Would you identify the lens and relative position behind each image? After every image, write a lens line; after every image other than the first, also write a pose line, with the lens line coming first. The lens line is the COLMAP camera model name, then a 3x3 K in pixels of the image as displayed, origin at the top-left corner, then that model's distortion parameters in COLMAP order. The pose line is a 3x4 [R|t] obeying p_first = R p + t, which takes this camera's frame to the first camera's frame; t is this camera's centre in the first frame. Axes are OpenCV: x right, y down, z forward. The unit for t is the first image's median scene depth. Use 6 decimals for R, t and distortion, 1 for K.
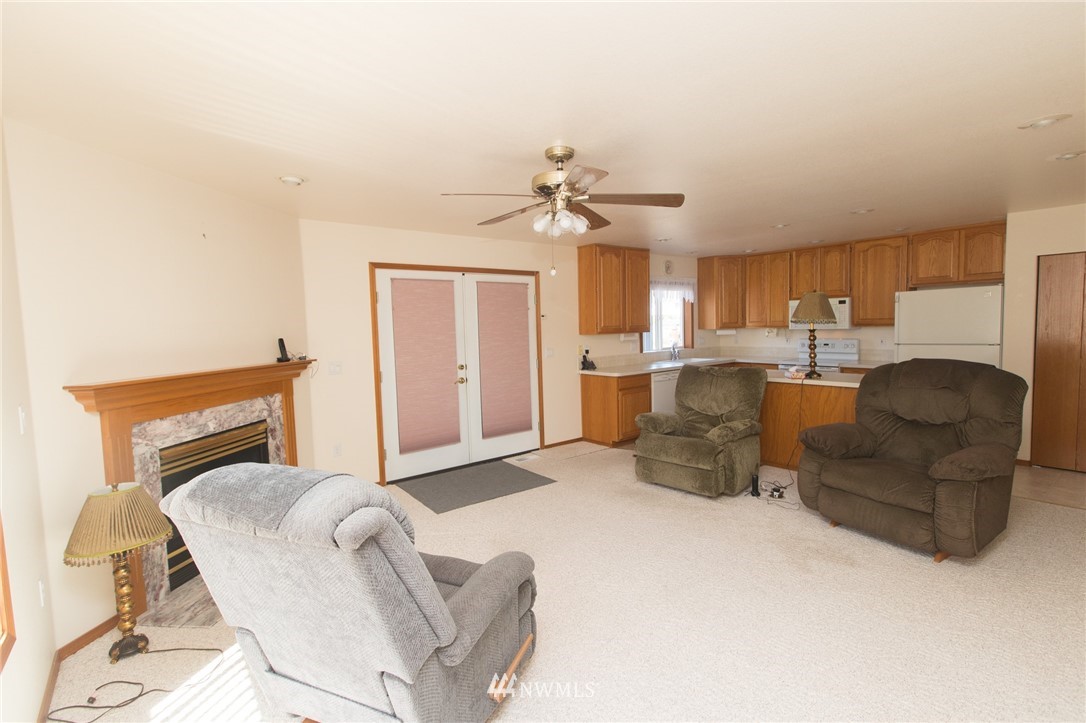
lens RADIAL K [[492.2, 0, 545.2], [0, 492.2, 360.3], [0, 0, 1]] dist [-0.016663, -0.001574]
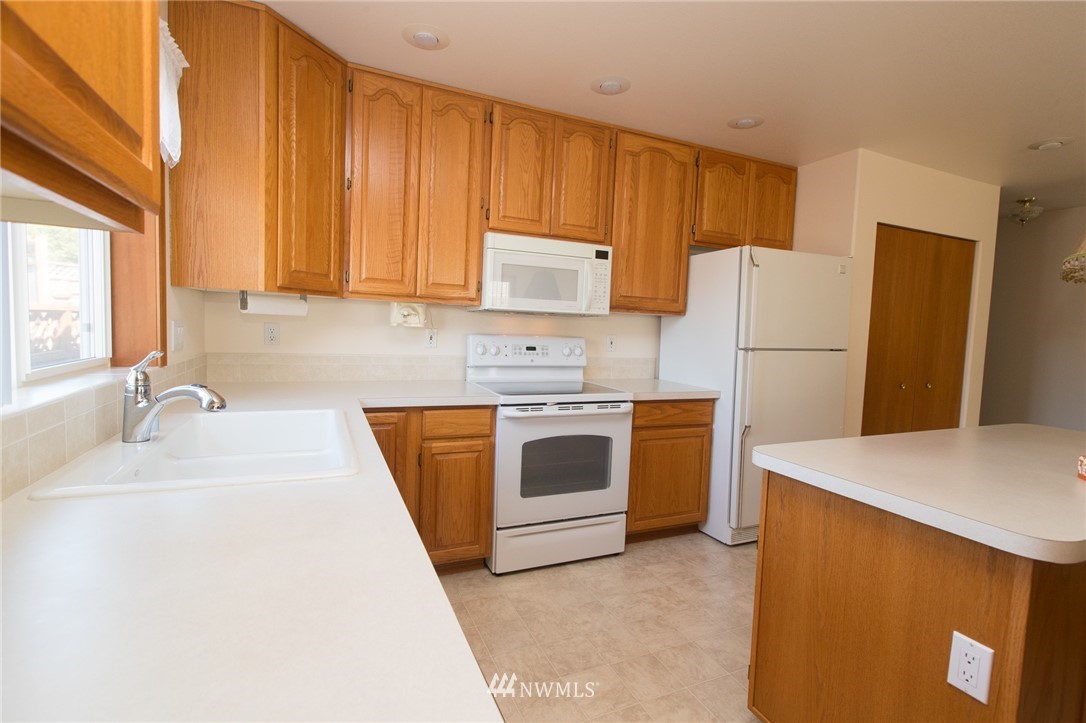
lens RADIAL K [[492.2, 0, 544.1], [0, 492.2, 359.4], [0, 0, 1]] dist [-0.016663, -0.001574]
pose [[0.269853, -0.025930, 0.962552, 0.156668], [0.023570, 0.999516, 0.020318, -0.033497], [-0.962613, 0.017205, 0.270333, 0.935943]]
